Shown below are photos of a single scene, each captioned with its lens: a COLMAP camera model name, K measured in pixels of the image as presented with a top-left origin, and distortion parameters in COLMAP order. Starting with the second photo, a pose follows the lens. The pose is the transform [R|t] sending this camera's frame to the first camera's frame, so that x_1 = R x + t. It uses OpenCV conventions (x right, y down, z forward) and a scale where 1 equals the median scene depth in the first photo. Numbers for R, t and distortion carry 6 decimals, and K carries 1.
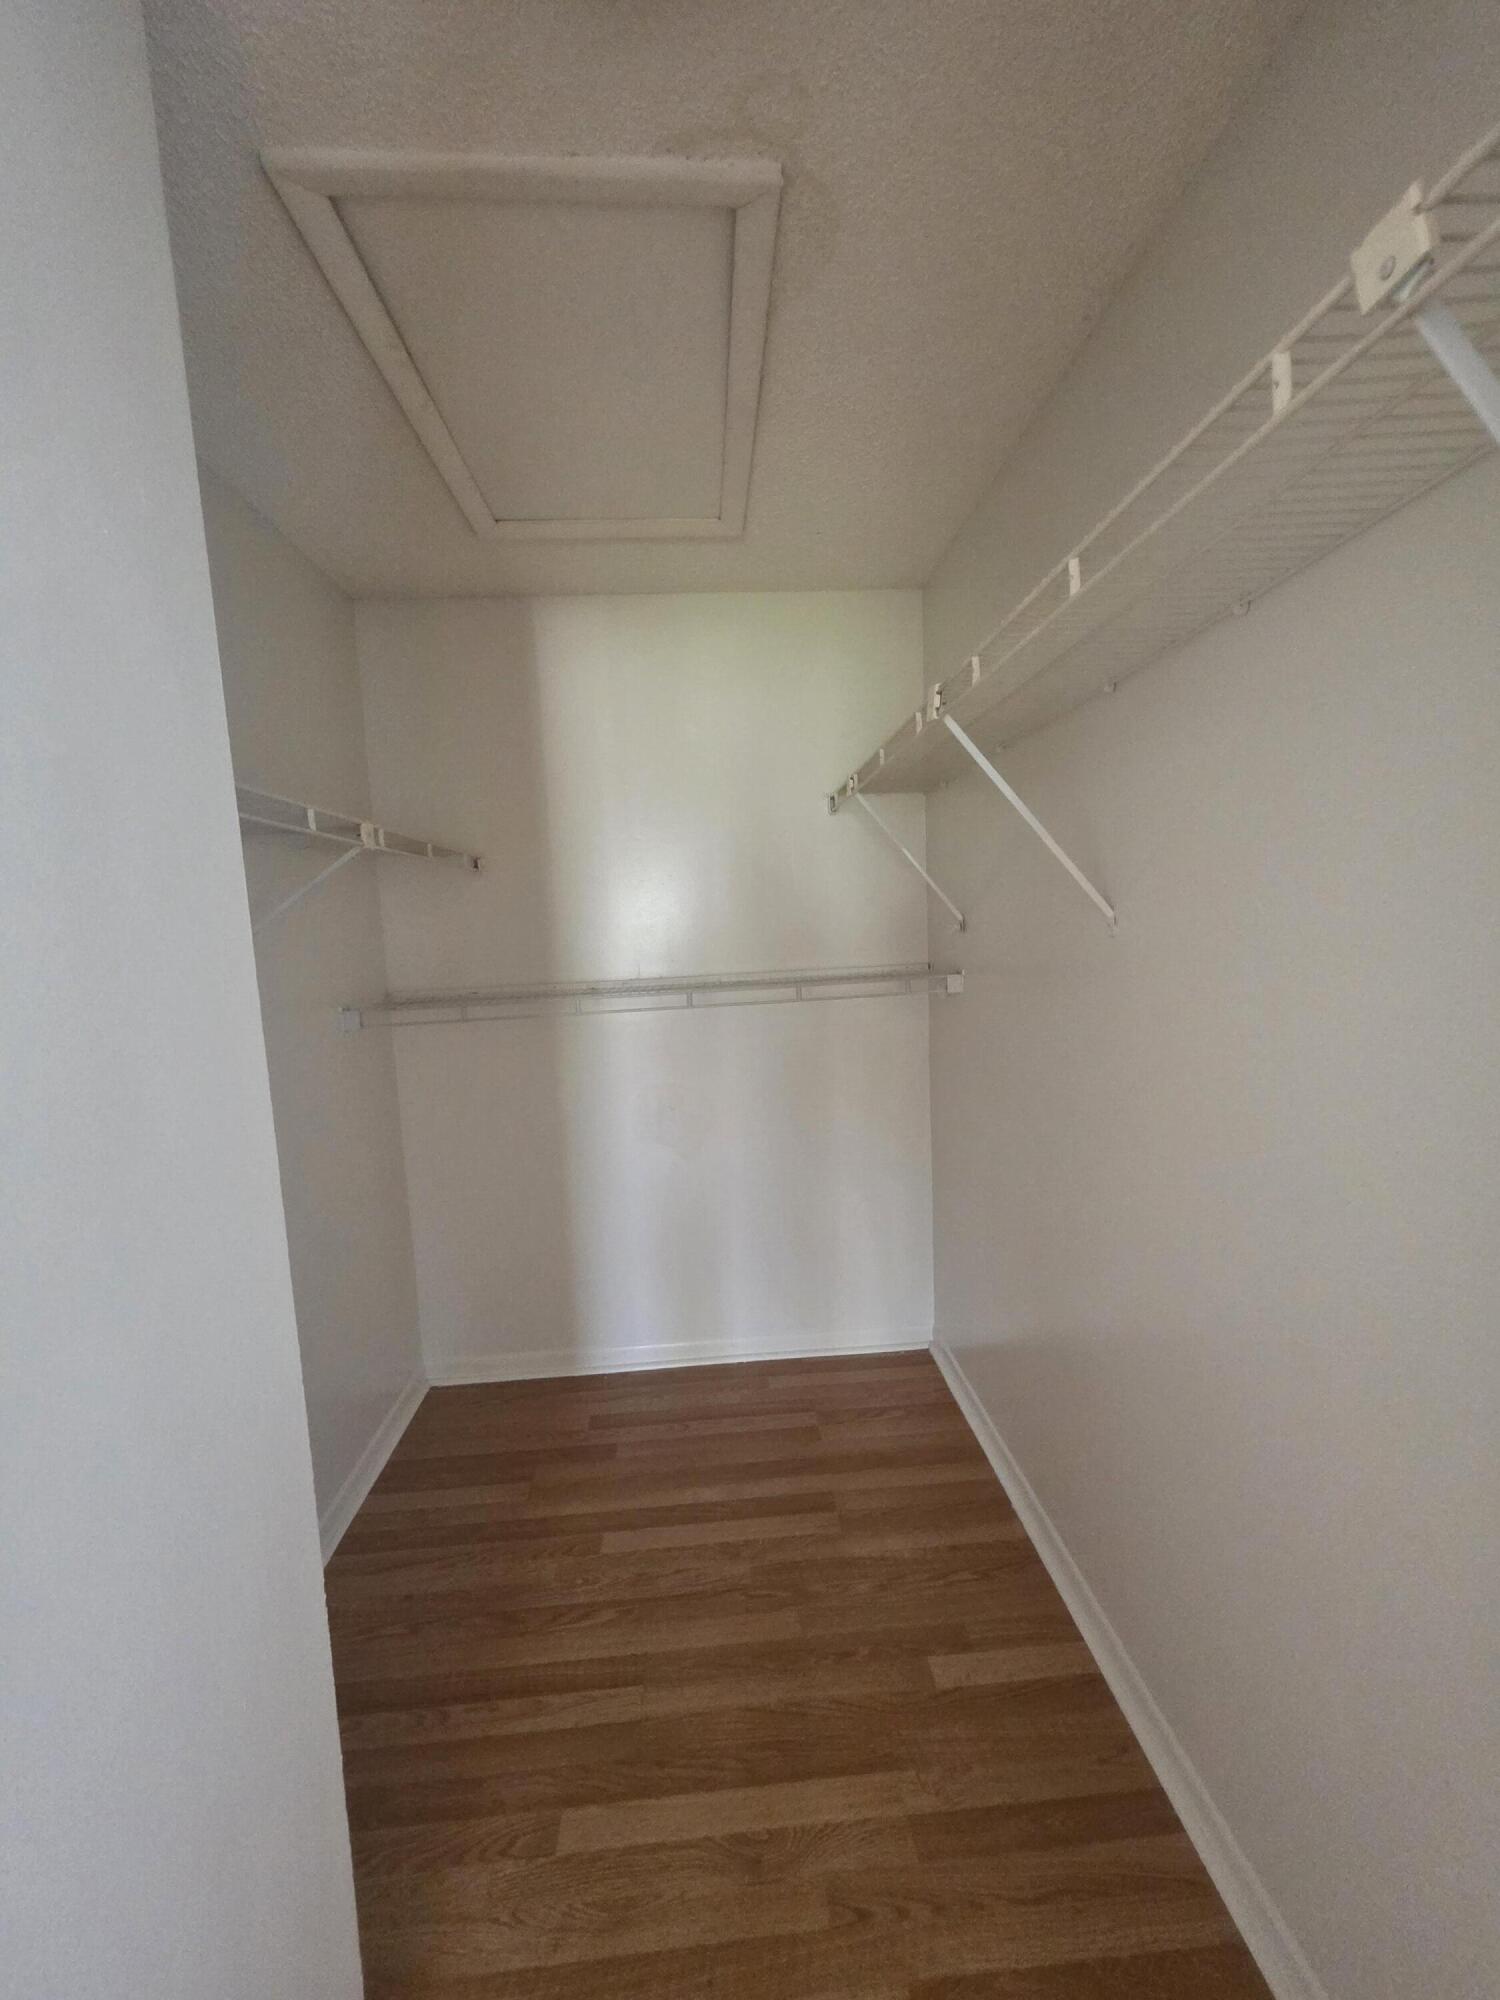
lens RADIAL K [[801.6, 0, 748.5], [0, 801.6, 1002.2], [0, 0, 1]] dist [-0.002084, 0.000815]
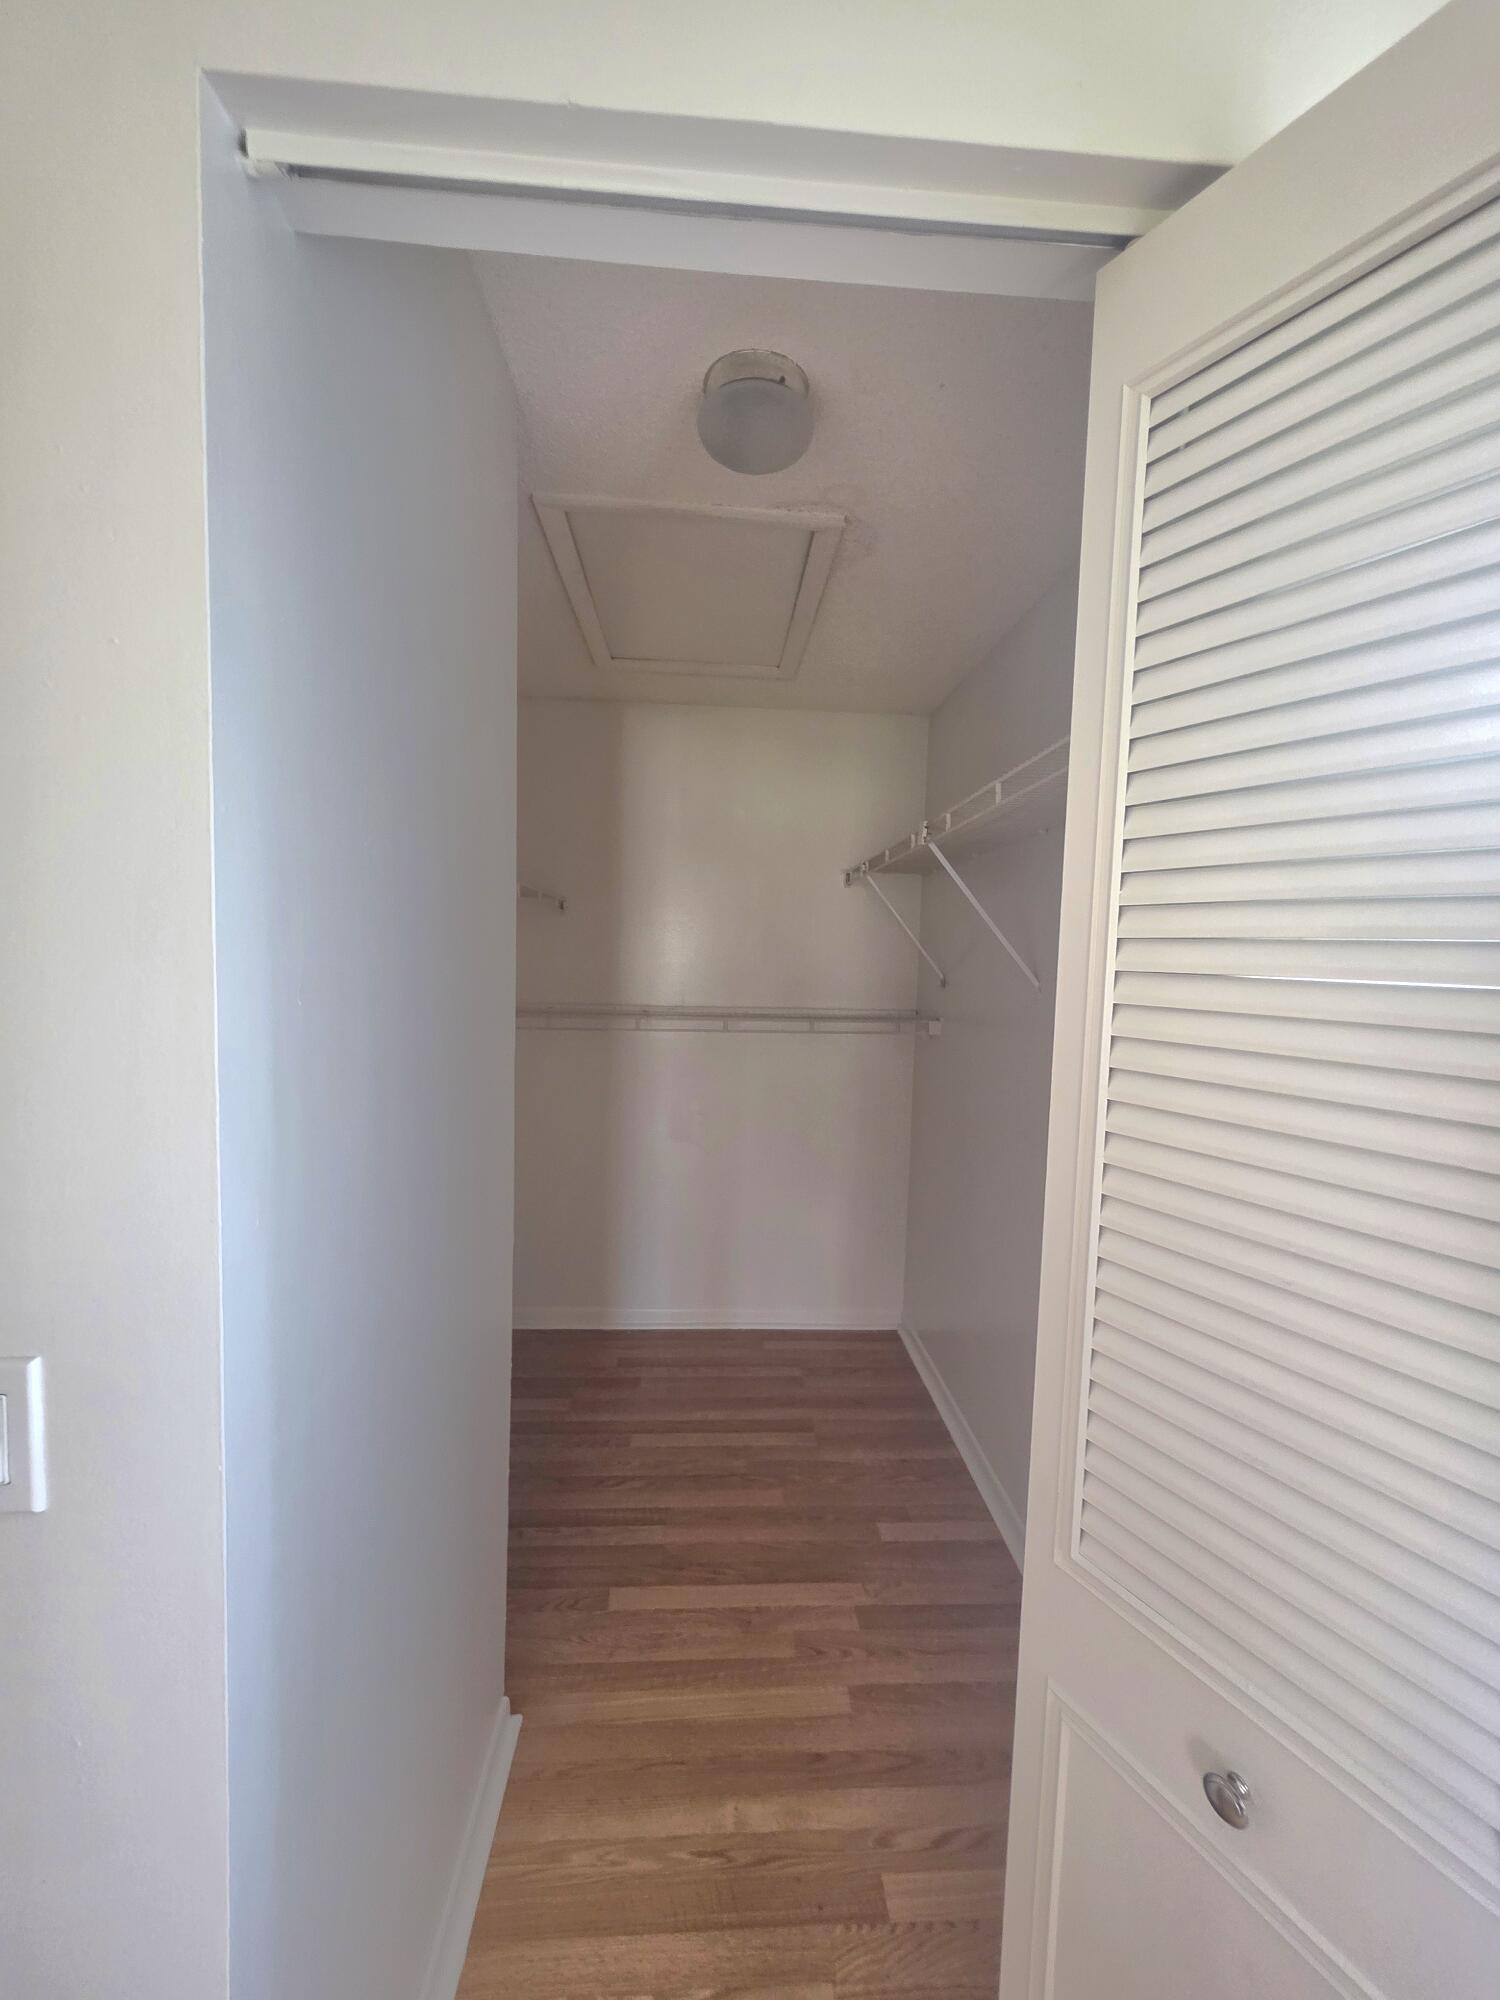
lens RADIAL K [[801.6, 0, 744.0], [0, 801.6, 997.5], [0, 0, 1]] dist [-0.002084, 0.000815]
pose [[0.997306, 0.072812, -0.008887, -0.041595], [-0.073159, 0.996142, -0.048464, 0.014507], [0.005324, 0.048984, 0.998785, -0.314978]]
